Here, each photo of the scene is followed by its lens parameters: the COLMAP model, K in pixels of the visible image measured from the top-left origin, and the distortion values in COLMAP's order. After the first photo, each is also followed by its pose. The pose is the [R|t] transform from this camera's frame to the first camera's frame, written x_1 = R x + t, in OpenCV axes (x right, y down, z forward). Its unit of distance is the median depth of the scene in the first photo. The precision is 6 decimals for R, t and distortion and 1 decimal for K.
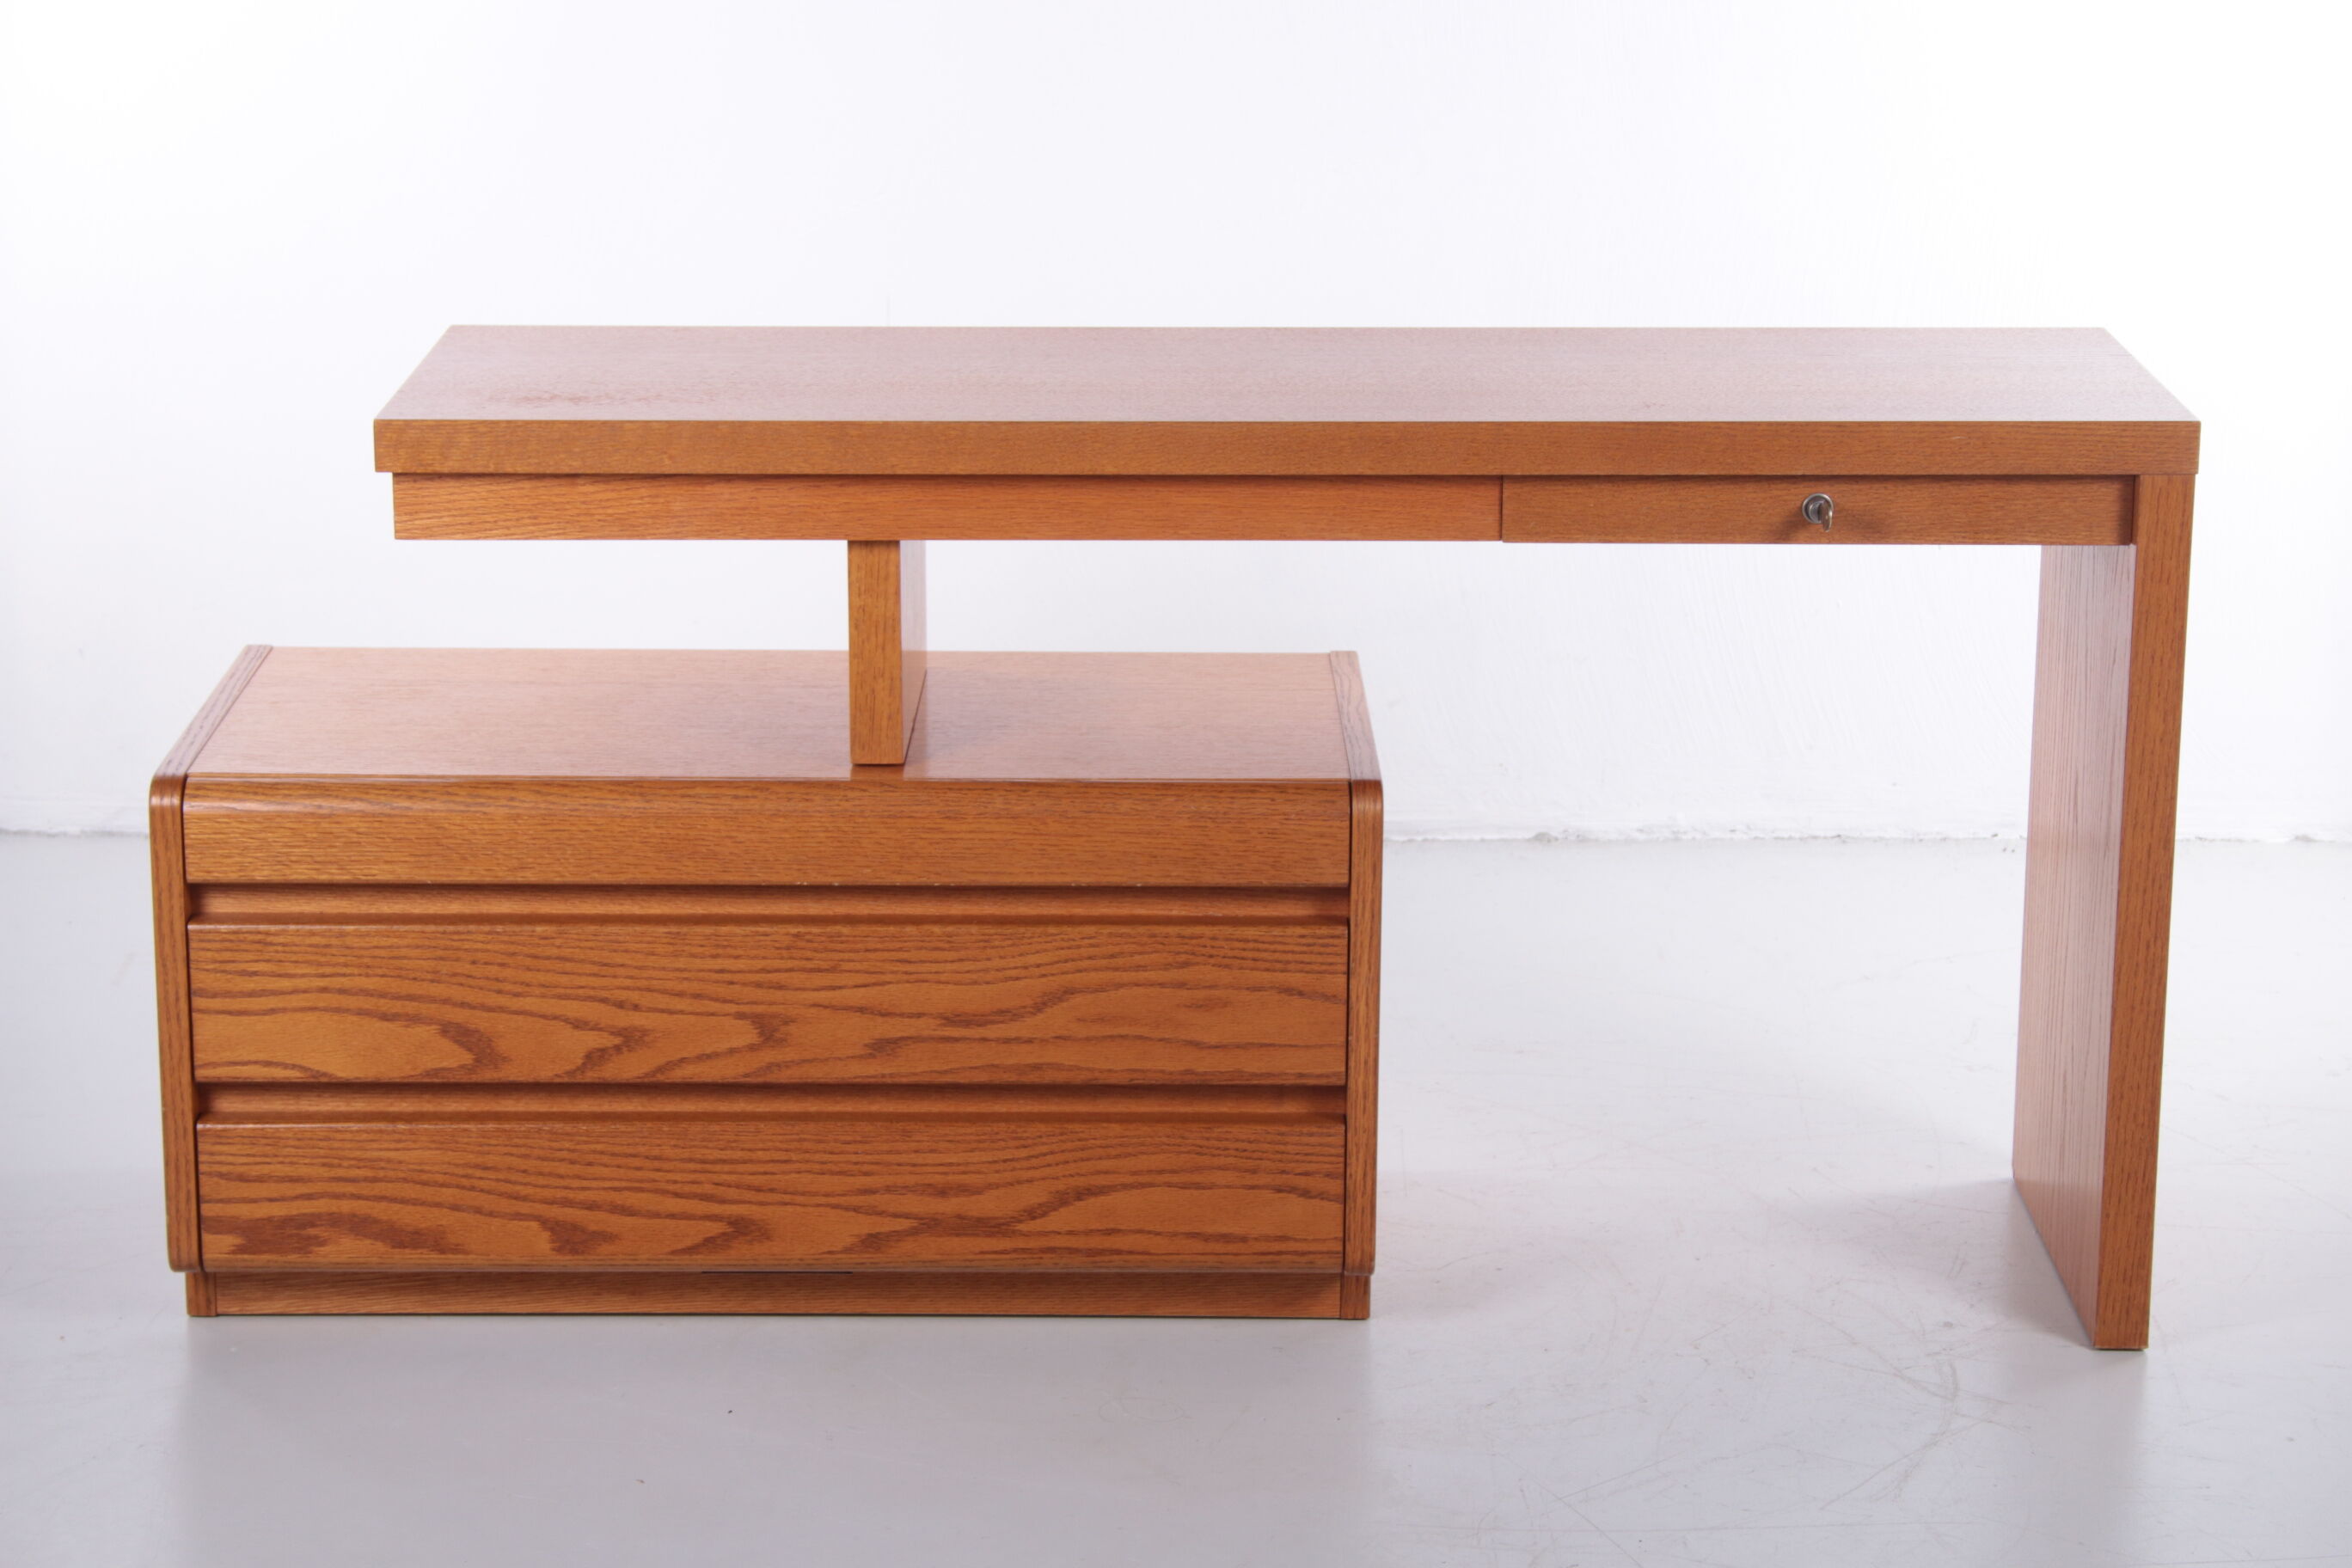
lens RADIAL K [[5148.3, 0, 1168.7], [0, 5148.3, 788.9], [0, 0, 1]] dist [0.133342, 0.000000]
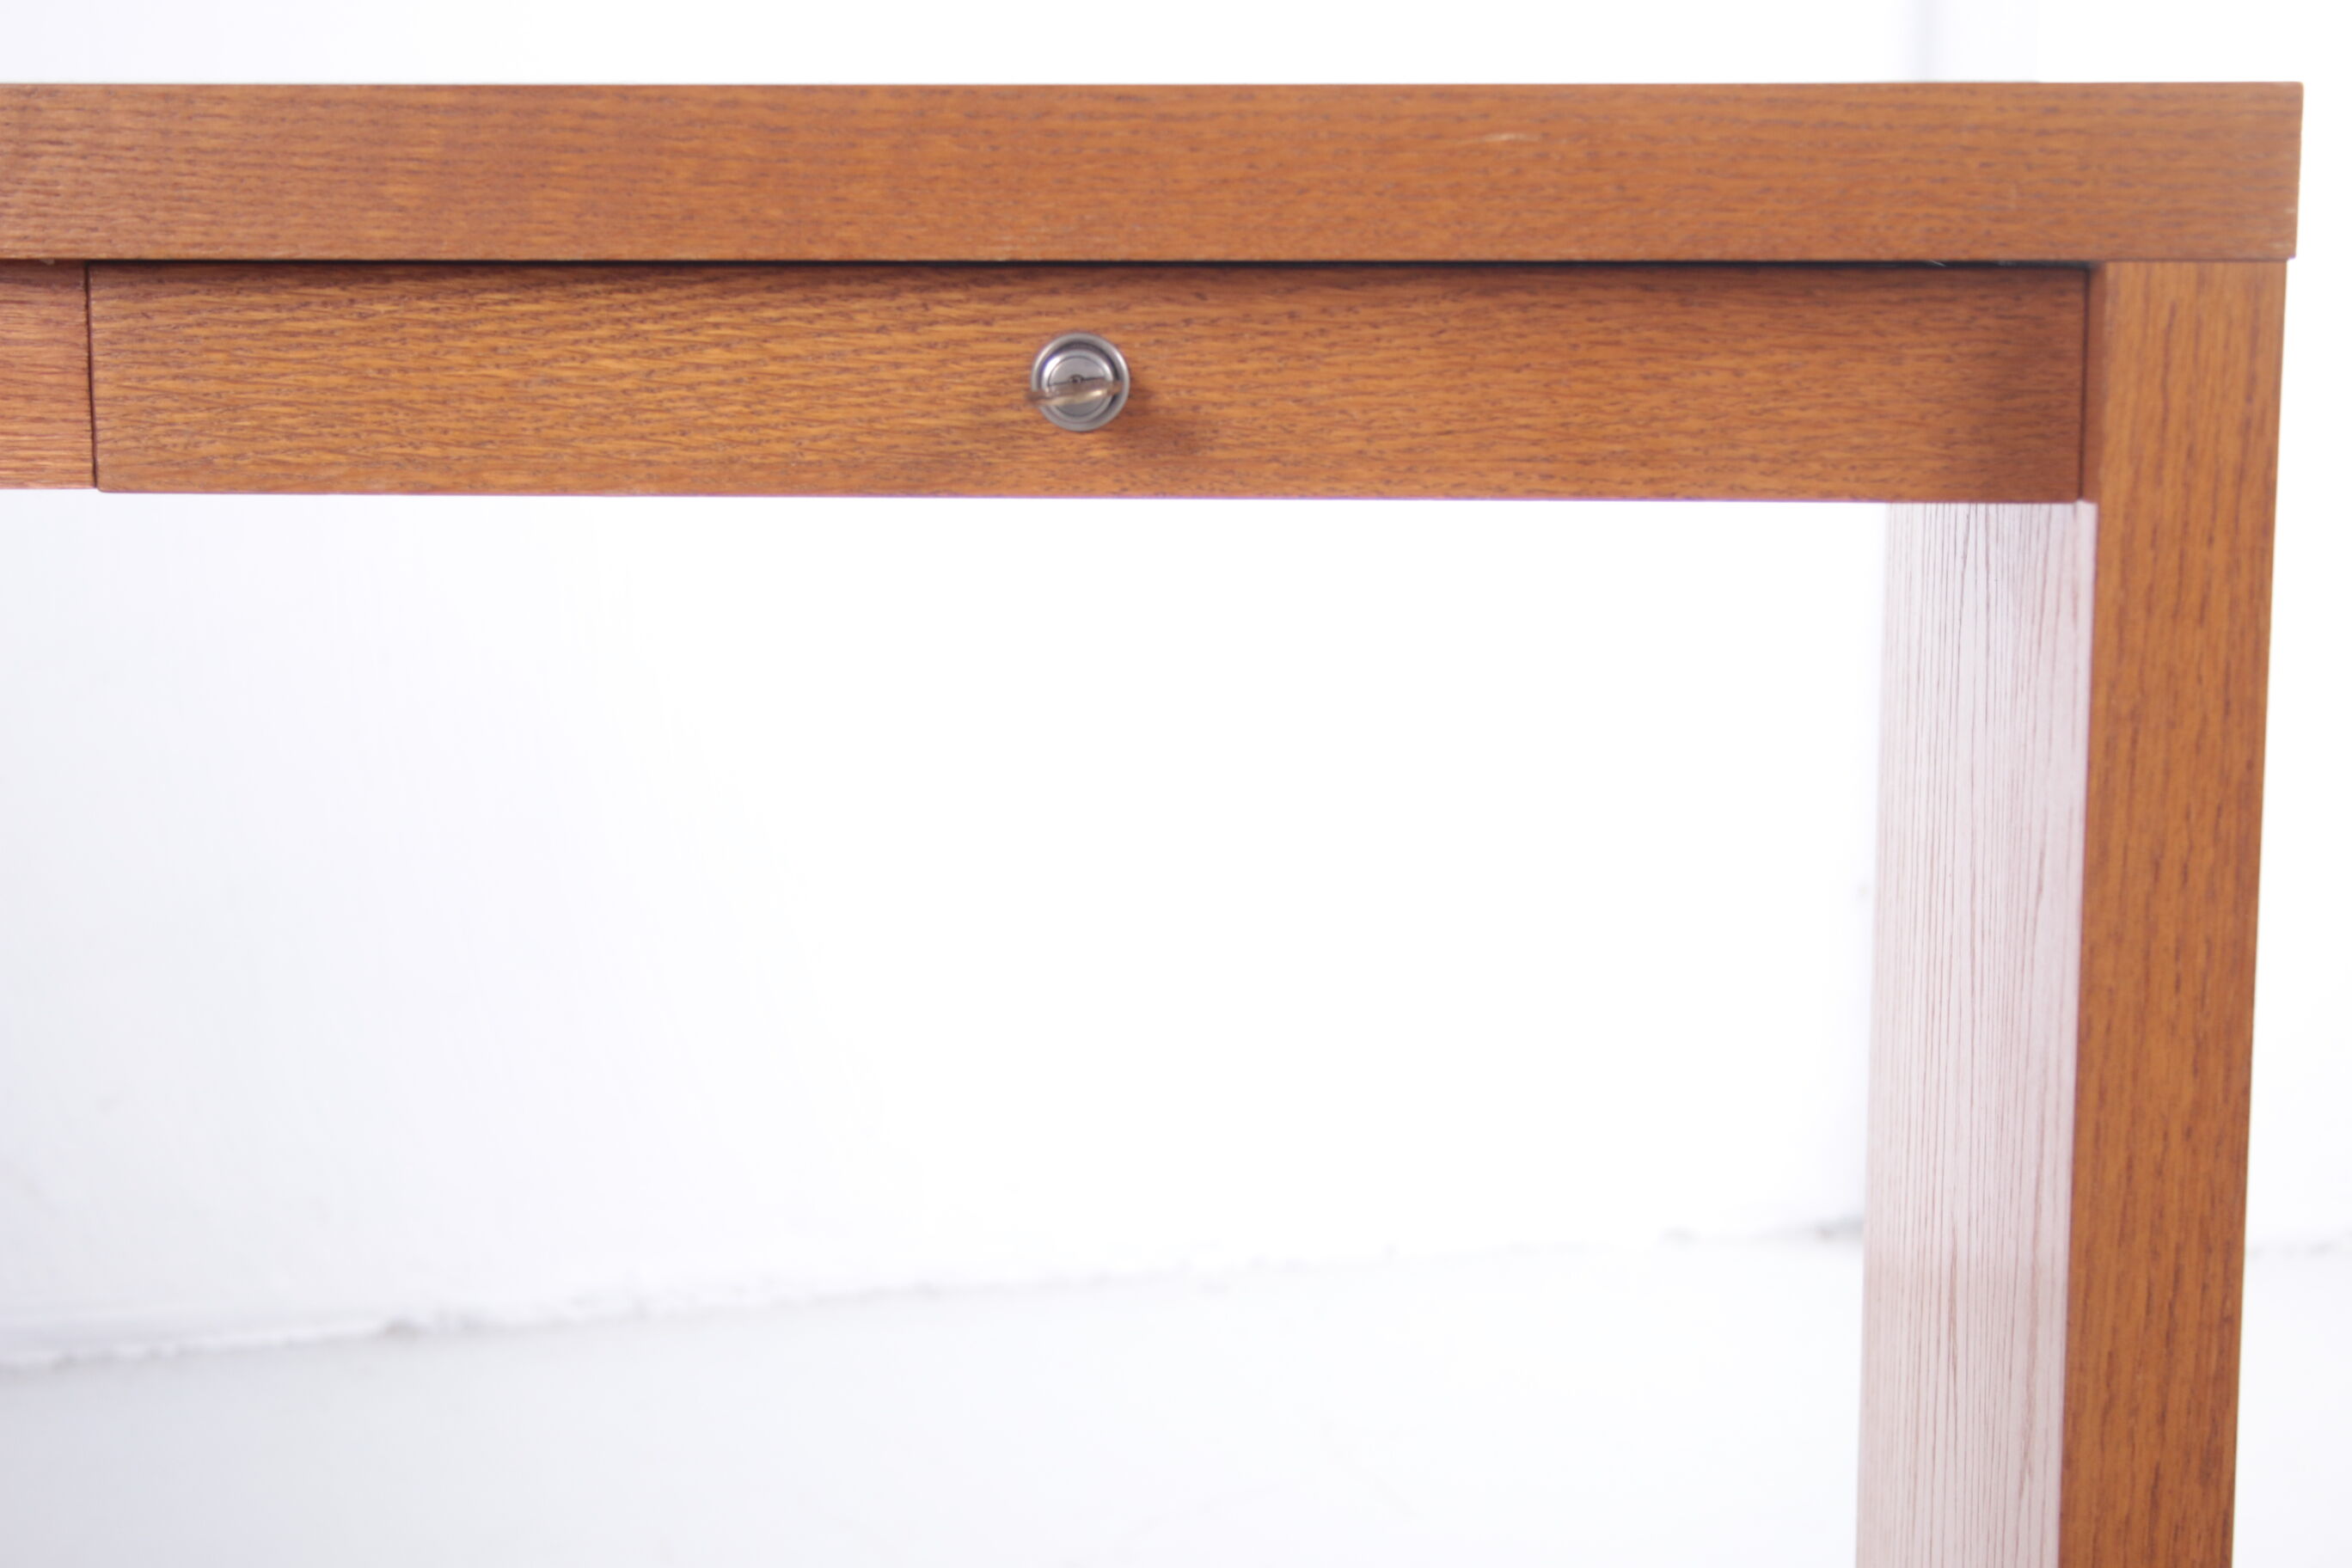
lens RADIAL K [[4529.7, 0, 1176.7], [0, 4529.7, 770.5], [0, 0, 1]] dist [0.089712, 0.000000]
pose [[0.999667, 0.003247, -0.025591, 0.139020], [-0.005481, 0.996130, -0.087721, -0.006800], [0.025207, 0.087832, 0.995816, 0.729311]]
